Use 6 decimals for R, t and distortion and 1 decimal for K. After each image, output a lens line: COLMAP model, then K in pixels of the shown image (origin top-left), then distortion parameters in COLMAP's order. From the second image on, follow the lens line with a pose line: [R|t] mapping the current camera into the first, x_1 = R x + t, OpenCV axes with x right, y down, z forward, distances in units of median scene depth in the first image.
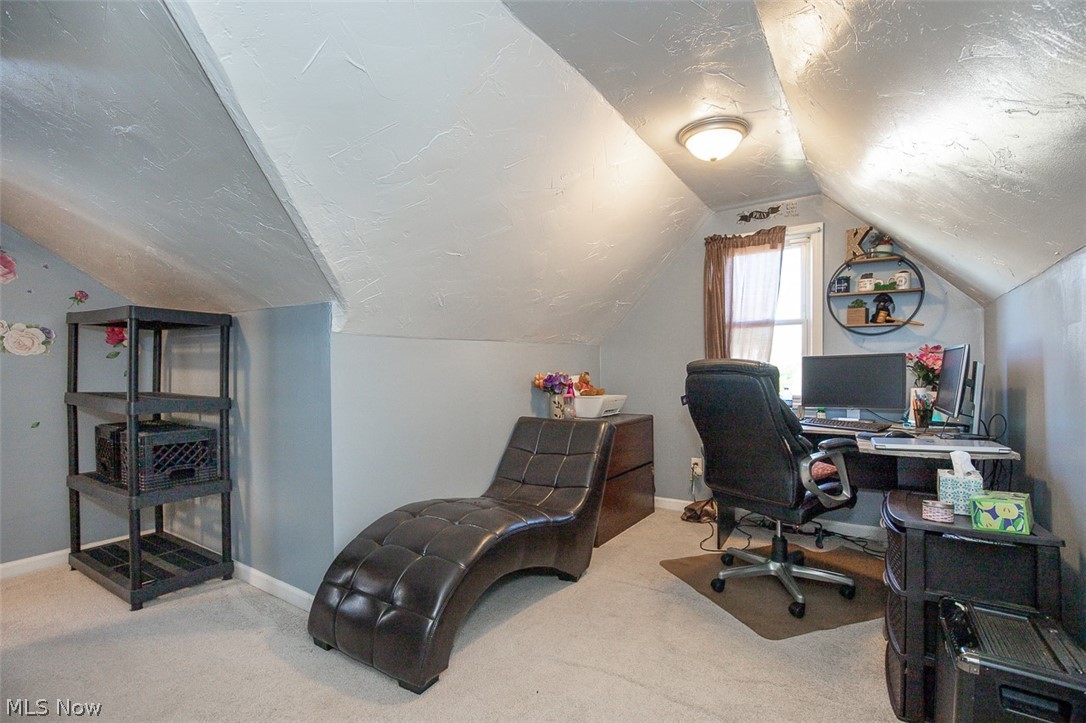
lens RADIAL K [[505.4, 0, 540.7], [0, 505.4, 381.9], [0, 0, 1]] dist [0.003496, 0.000413]
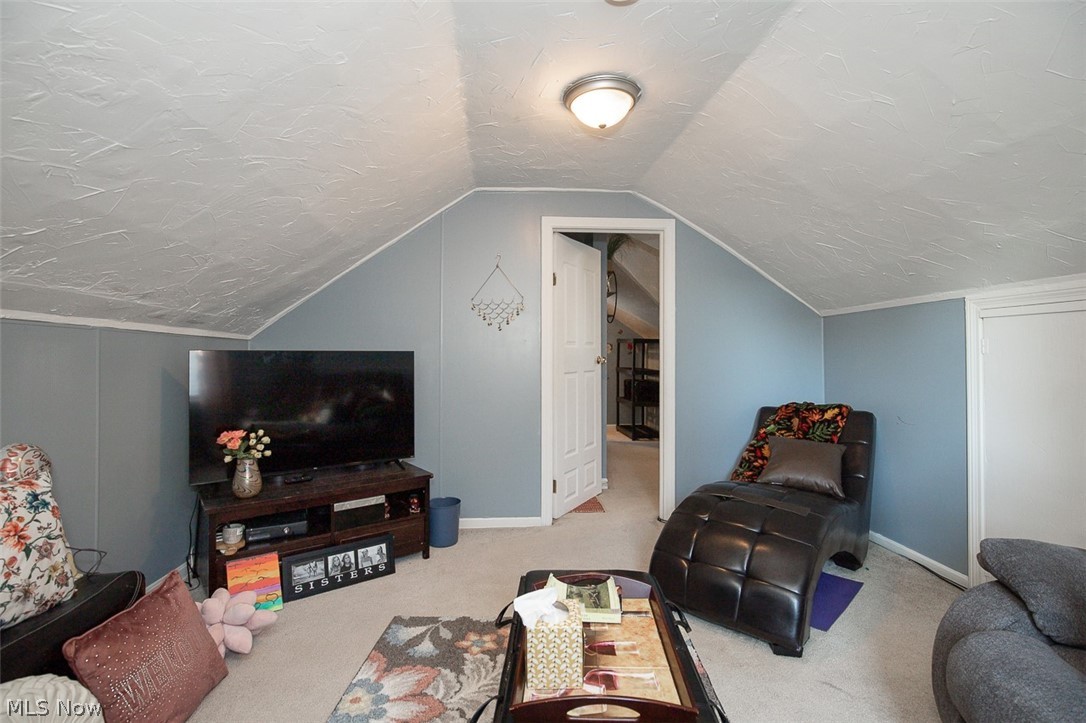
lens RADIAL K [[484.3, 0, 543.0], [0, 484.3, 361.5], [0, 0, 1]] dist [-0.002329, 0.001026]
pose [[0.624375, 0.001845, -0.781123, 0.896907], [-0.013672, 0.999870, -0.008567, 0.016003], [0.781005, 0.016029, 0.624319, -0.982295]]
